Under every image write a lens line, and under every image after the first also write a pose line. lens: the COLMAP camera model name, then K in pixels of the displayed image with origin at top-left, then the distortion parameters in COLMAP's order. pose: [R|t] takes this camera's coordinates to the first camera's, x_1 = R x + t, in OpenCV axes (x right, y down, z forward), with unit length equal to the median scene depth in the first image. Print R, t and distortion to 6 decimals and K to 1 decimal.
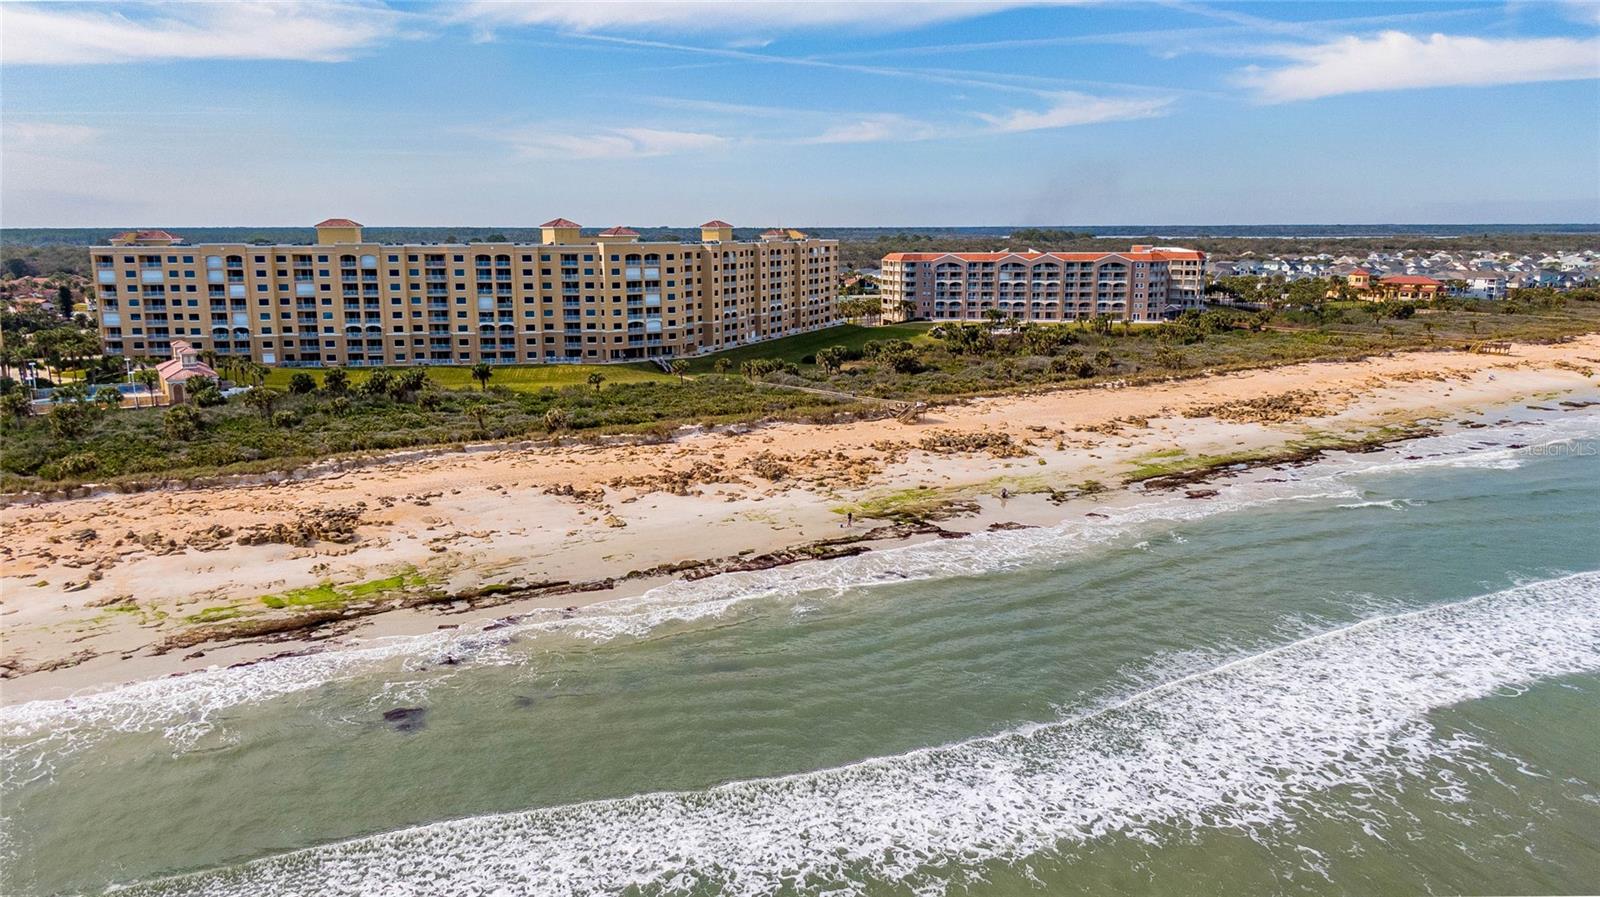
lens RADIAL K [[1152.3, 0, 805.3], [0, 1152.3, 446.9], [0, 0, 1]] dist [0.056309, -0.107301]
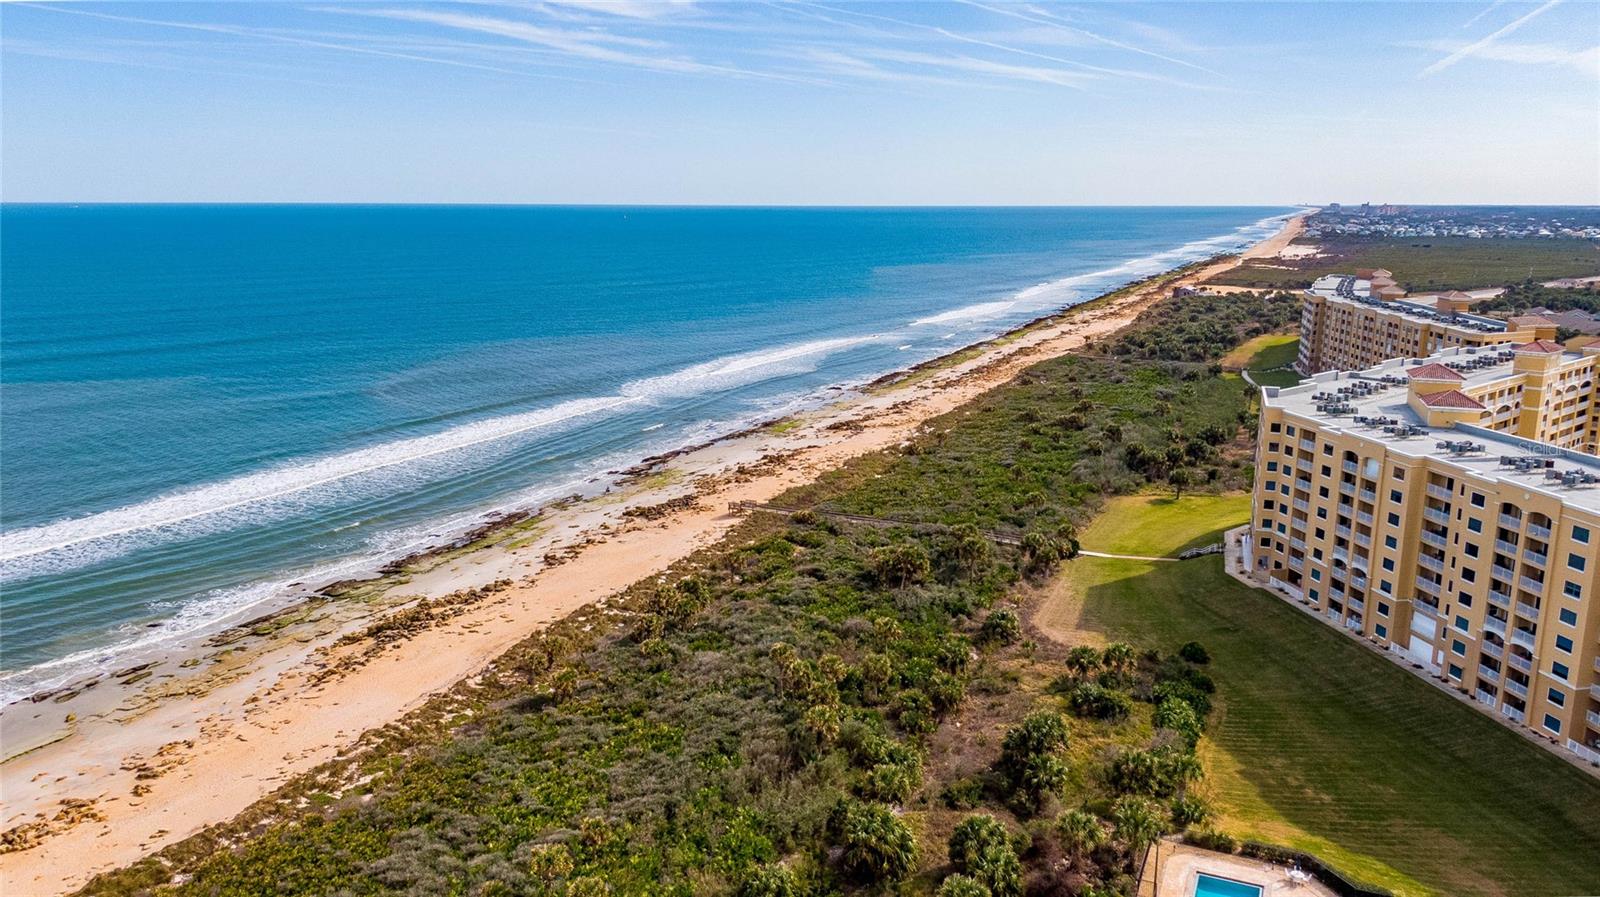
lens RADIAL K [[1164.3, 0, 806.4], [0, 1164.3, 445.0], [0, 0, 1]] dist [0.063358, -0.103841]
pose [[-0.833753, 0.112065, -0.540645, 0.499499], [-0.106110, 0.928412, 0.356078, -0.385420], [0.541846, 0.354249, -0.762175, 1.445441]]
